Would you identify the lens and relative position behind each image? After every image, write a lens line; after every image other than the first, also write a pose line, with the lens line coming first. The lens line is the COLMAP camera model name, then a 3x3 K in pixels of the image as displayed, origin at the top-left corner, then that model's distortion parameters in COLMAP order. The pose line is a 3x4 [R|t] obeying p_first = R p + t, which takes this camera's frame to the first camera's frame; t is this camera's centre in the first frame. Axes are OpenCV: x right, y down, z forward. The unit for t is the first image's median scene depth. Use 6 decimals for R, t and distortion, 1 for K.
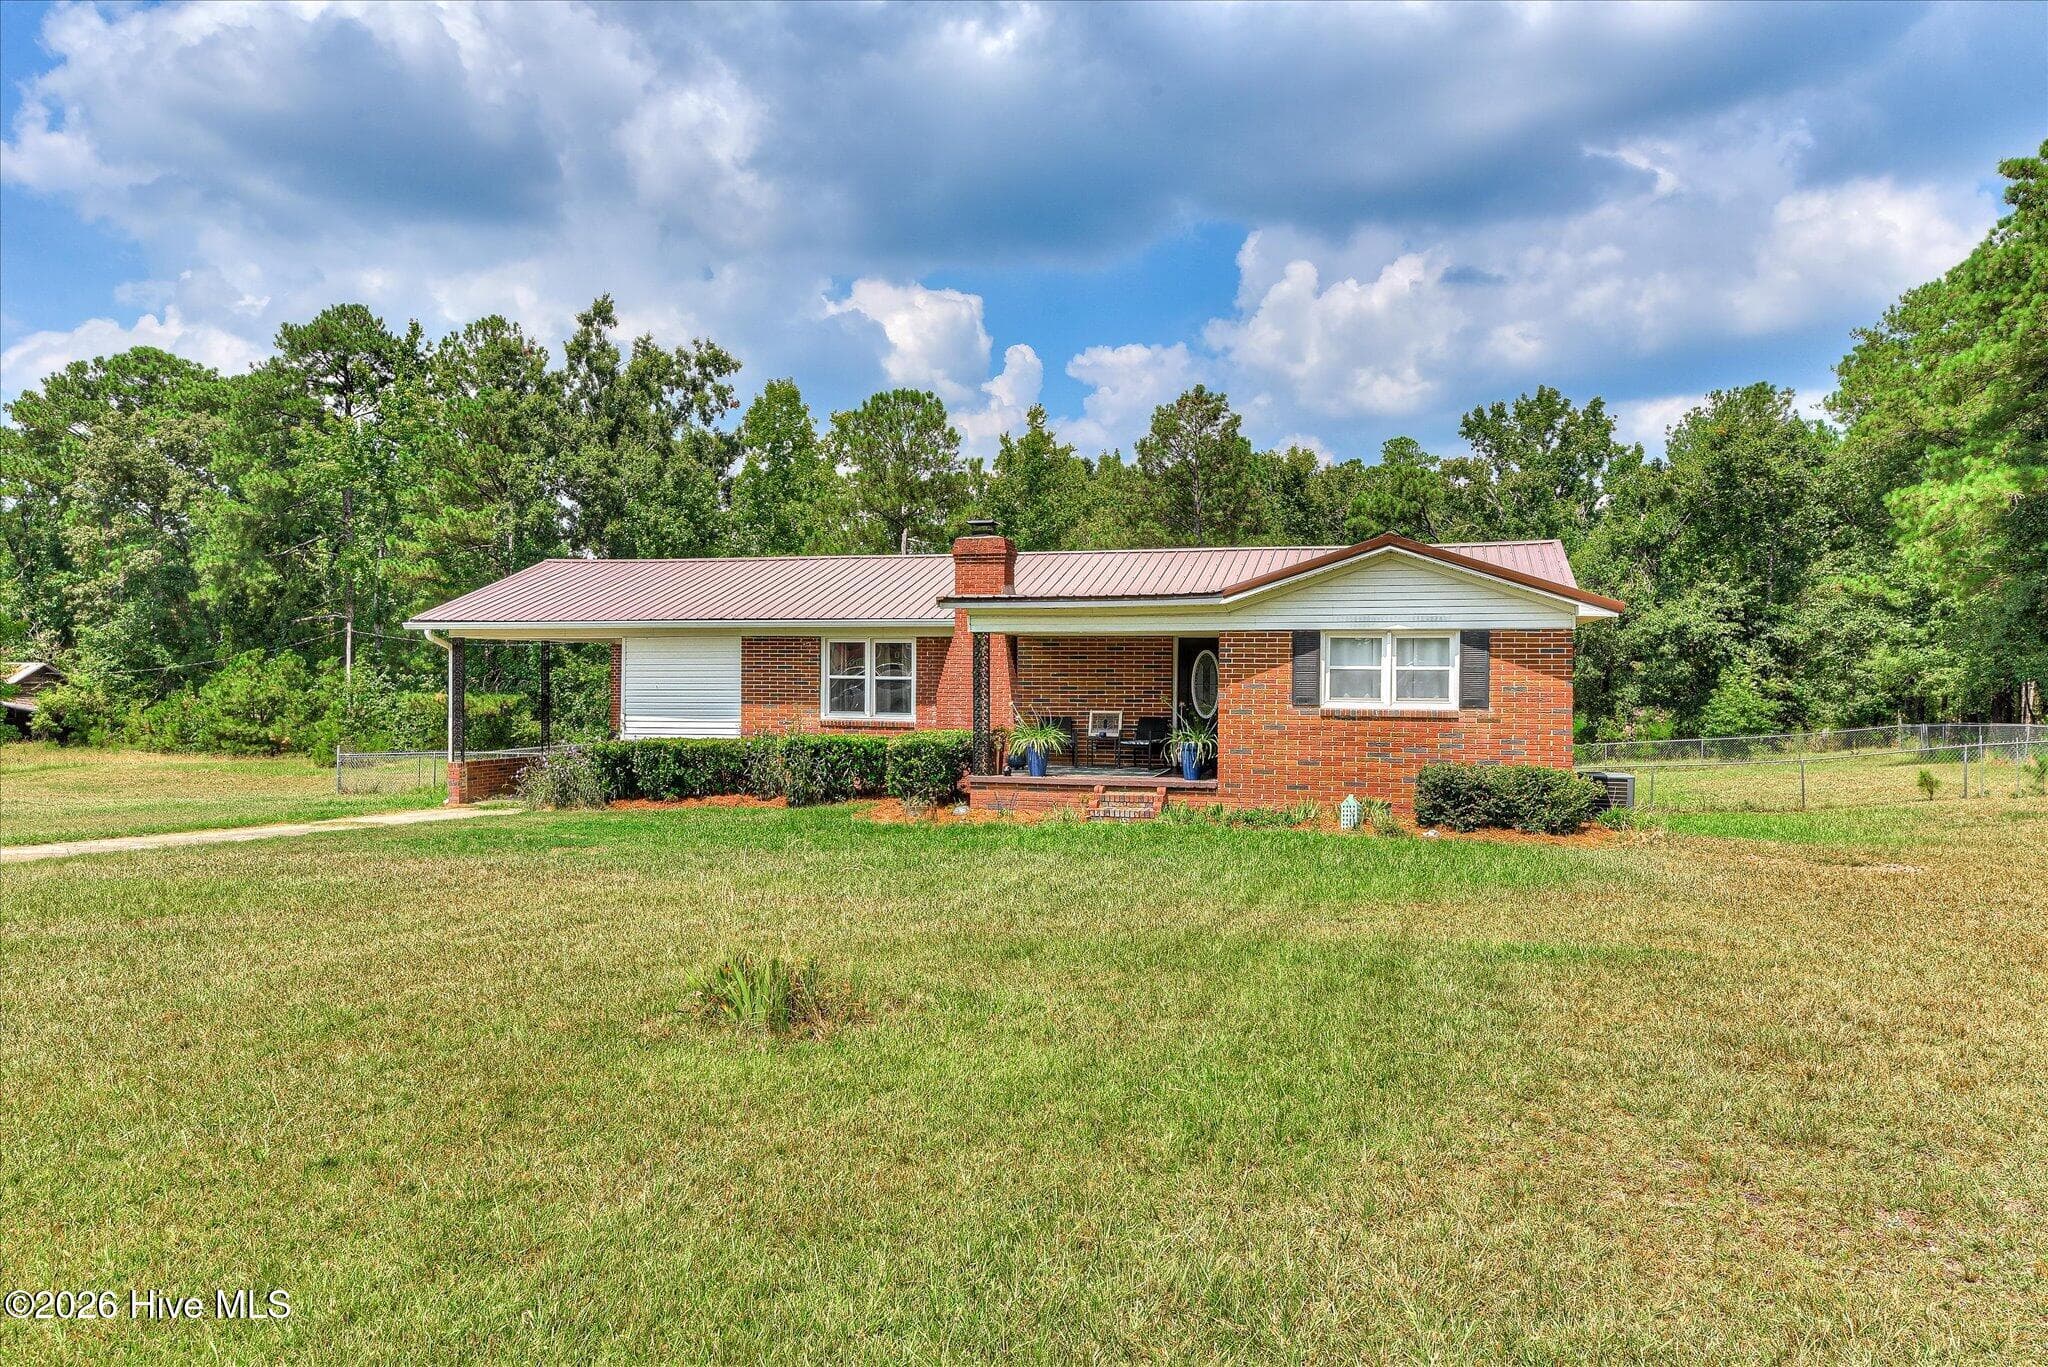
lens RADIAL K [[1378.7, 0, 1024.0], [0, 1378.7, 683.5], [0, 0, 1]] dist [0.014134, -0.007022]
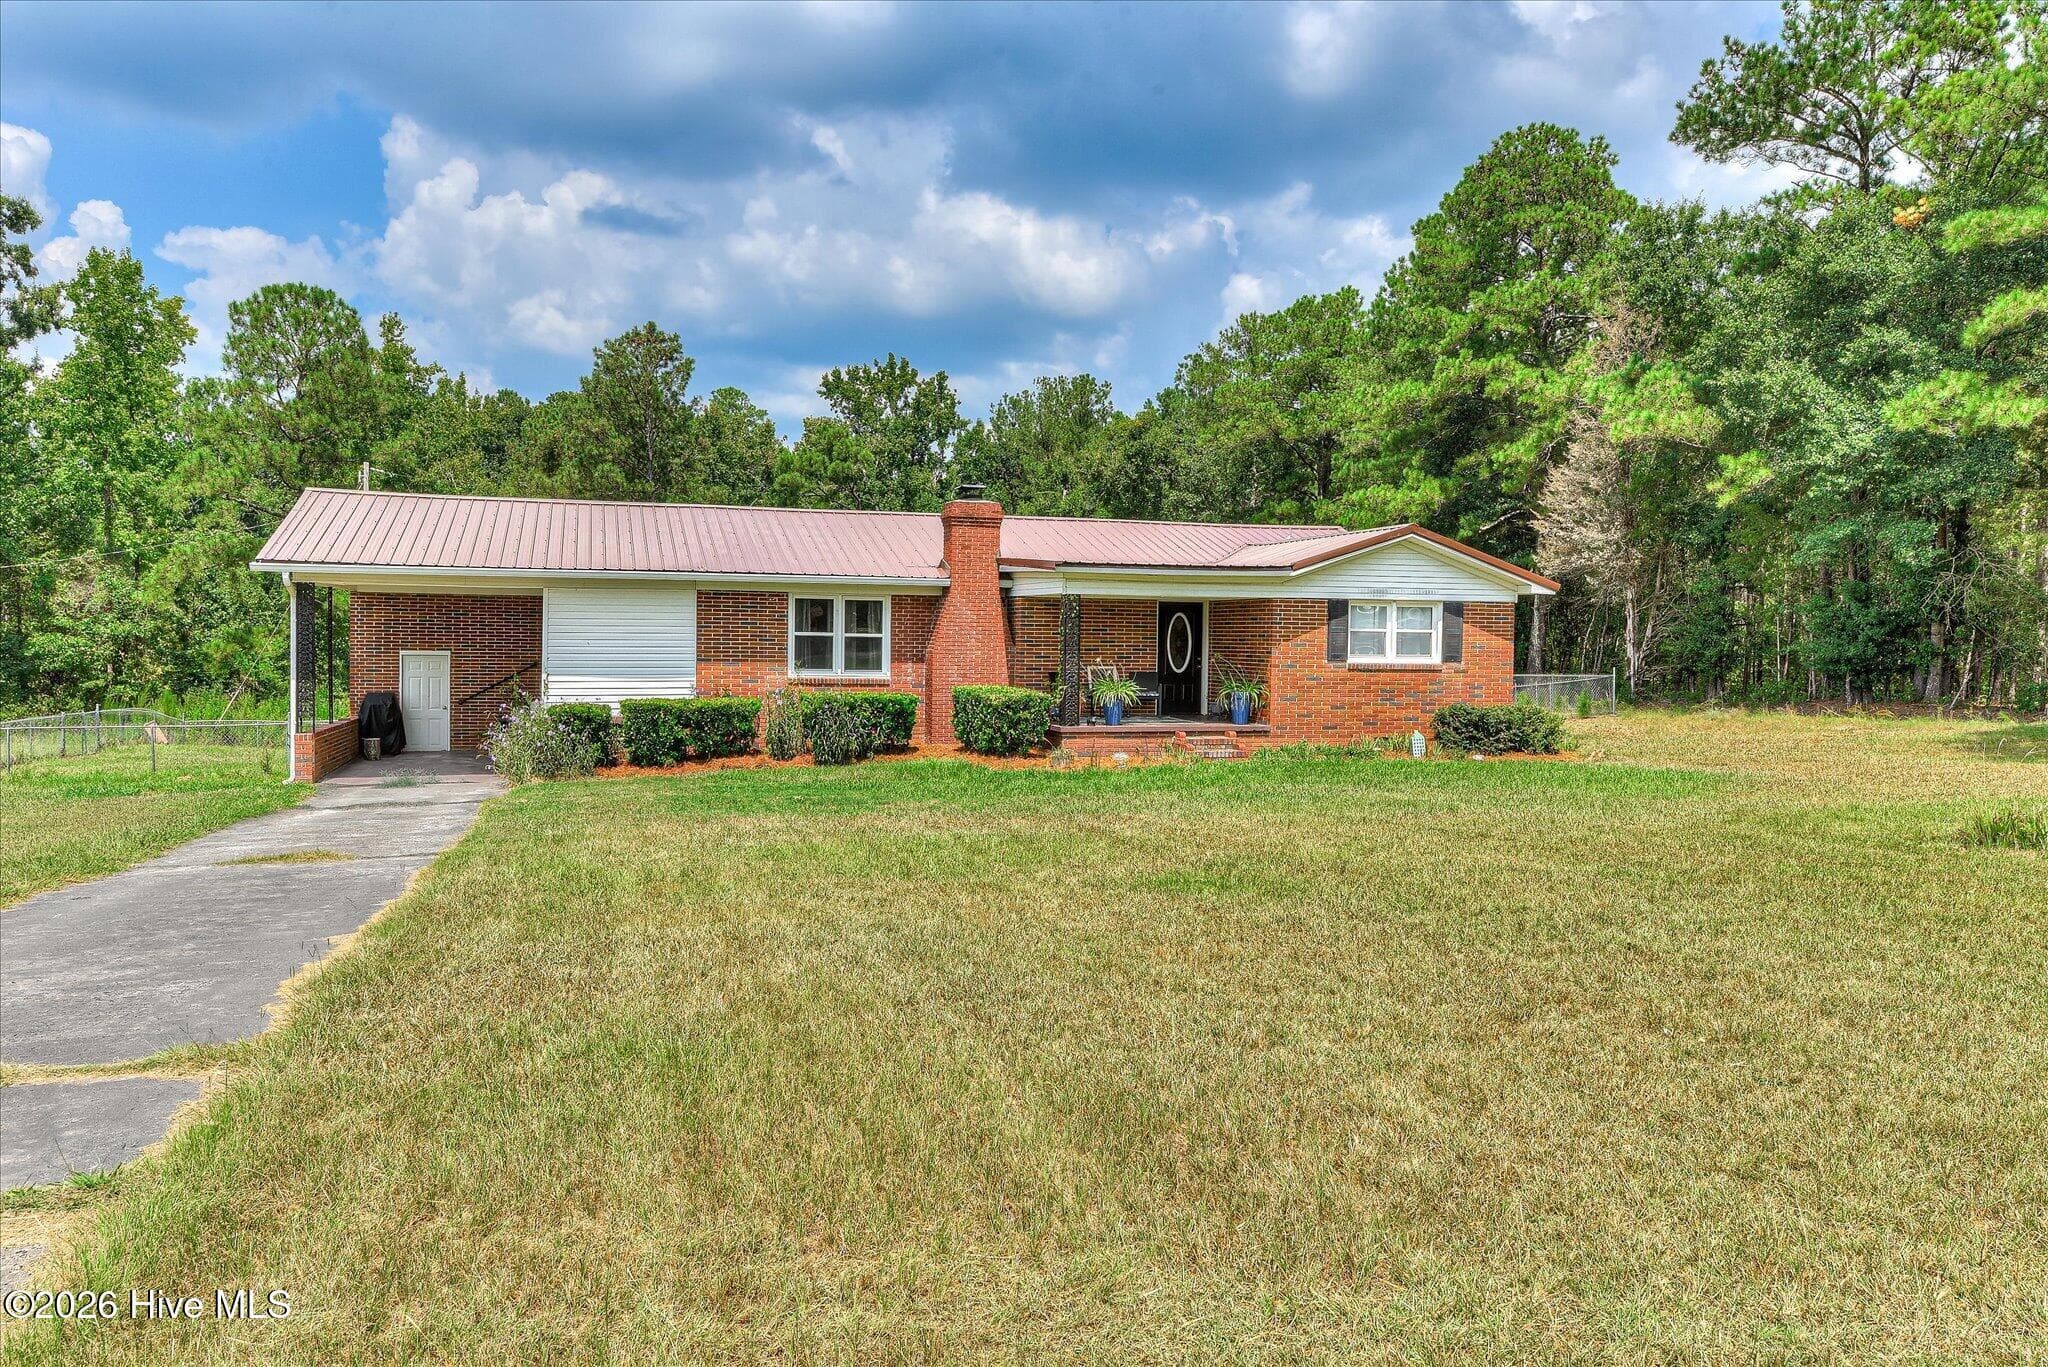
lens RADIAL K [[1467.0, 0, 1024.0], [0, 1467.0, 683.5], [0, 0, 1]] dist [0.038503, -0.042042]
pose [[0.849388, -0.011165, 0.527651, -0.225485], [-0.004095, 0.999607, 0.027744, 0.000370], [-0.527753, -0.025726, 0.849008, 0.011691]]
